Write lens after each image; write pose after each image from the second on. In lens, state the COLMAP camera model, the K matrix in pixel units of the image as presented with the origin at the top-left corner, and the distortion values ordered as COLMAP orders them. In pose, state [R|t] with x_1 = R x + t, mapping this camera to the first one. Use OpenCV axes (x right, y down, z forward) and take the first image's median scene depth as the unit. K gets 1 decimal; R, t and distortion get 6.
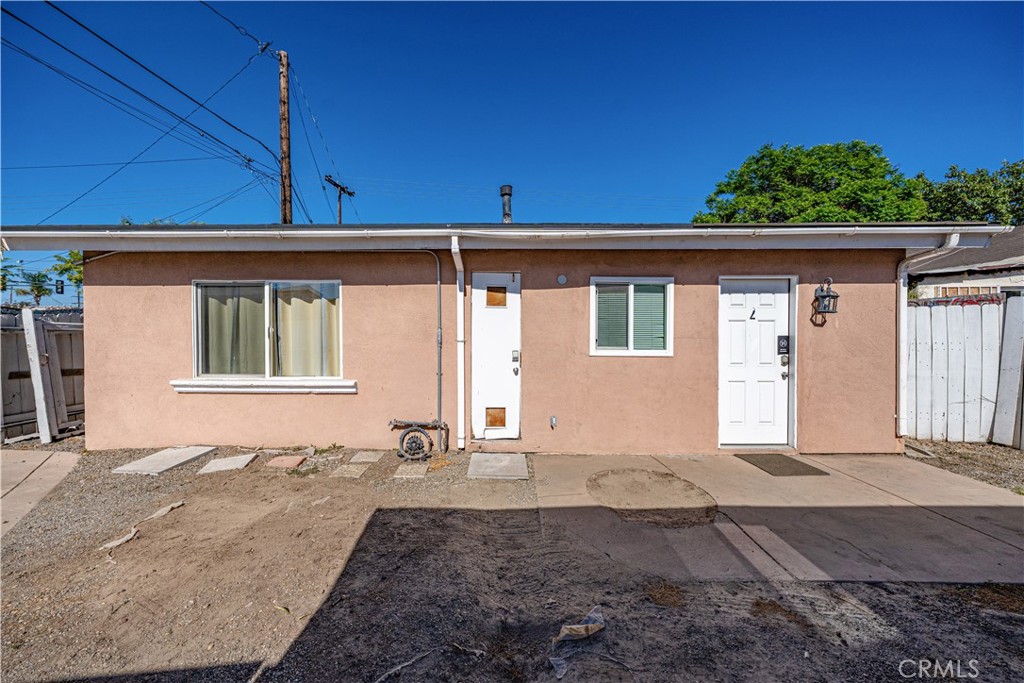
lens RADIAL K [[363.8, 0, 512.0], [0, 363.8, 341.5], [0, 0, 1]] dist [-0.001095, -0.000090]
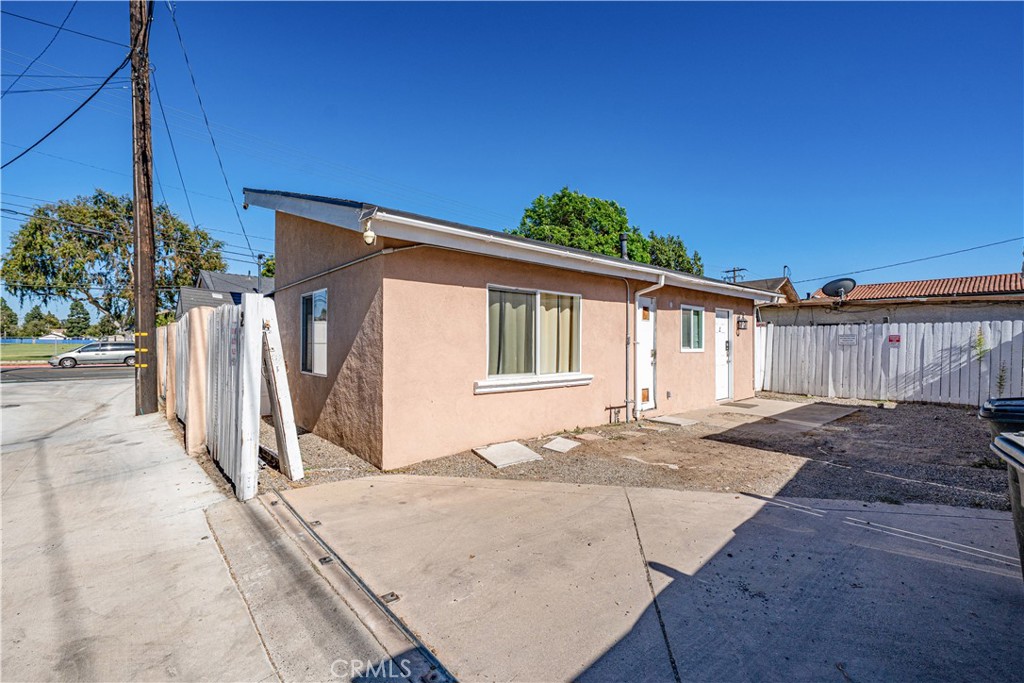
lens RADIAL K [[445.7, 0, 510.7], [0, 445.7, 346.3], [0, 0, 1]] dist [0.024372, -0.000062]
pose [[0.740902, -0.003004, 0.671606, -1.671788], [0.008559, 0.999951, -0.004970, 0.014946], [-0.671559, 0.009431, 0.740891, 0.022651]]
